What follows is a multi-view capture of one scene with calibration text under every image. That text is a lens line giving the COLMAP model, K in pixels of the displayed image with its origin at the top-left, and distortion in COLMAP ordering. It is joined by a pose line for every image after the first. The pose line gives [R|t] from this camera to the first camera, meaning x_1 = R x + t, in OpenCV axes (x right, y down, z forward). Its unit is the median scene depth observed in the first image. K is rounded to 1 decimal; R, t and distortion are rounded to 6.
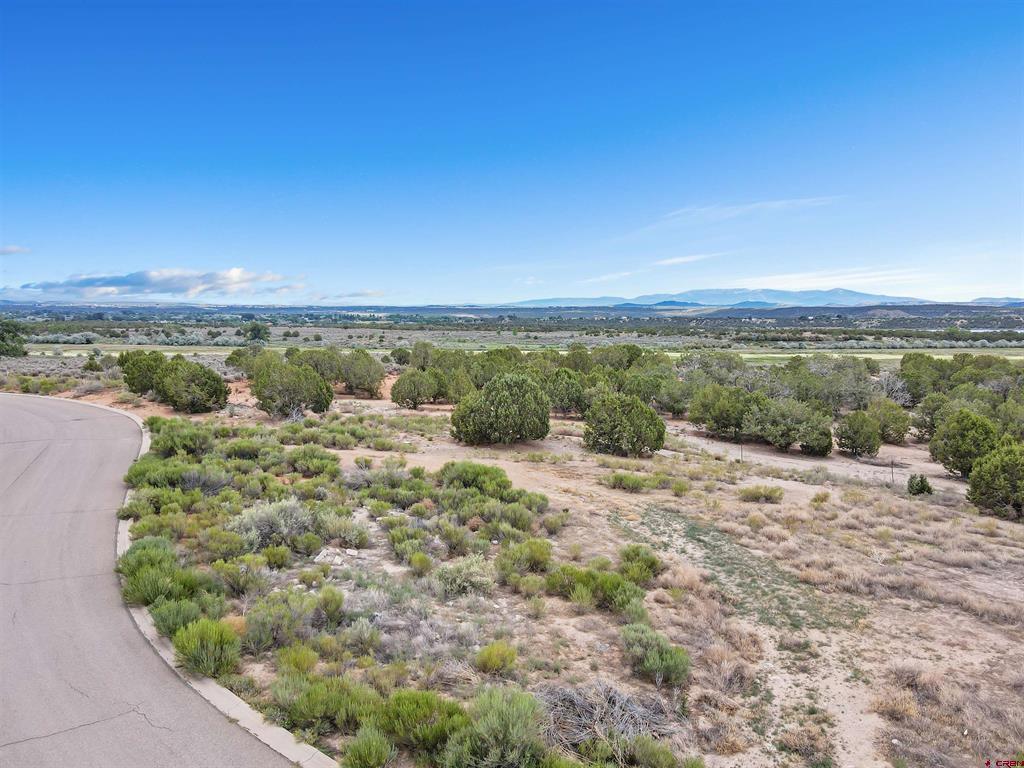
lens RADIAL K [[756.2, 0, 511.7], [0, 756.2, 374.2], [0, 0, 1]] dist [0.001919, 0.022345]
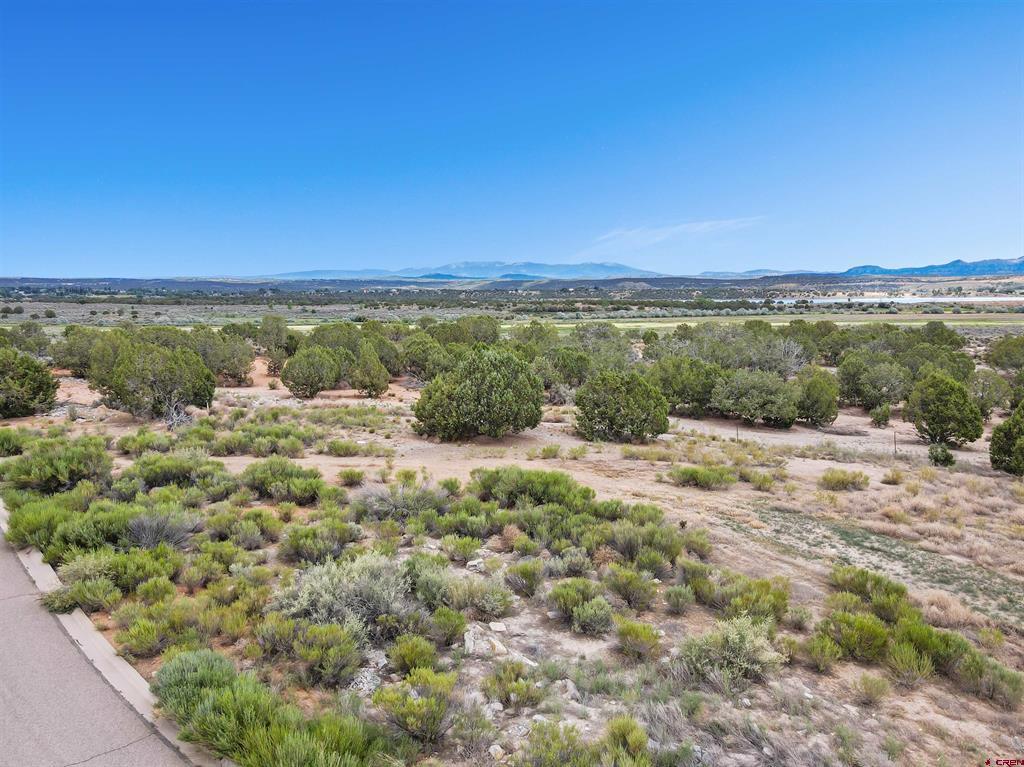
lens RADIAL K [[761.8, 0, 511.8], [0, 761.8, 380.0], [0, 0, 1]] dist [0.003232, 0.018786]
pose [[0.953438, -0.039031, 0.299052, -0.231249], [0.026330, 0.998577, 0.046386, -0.006834], [-0.300437, -0.036352, 0.953109, 0.216431]]
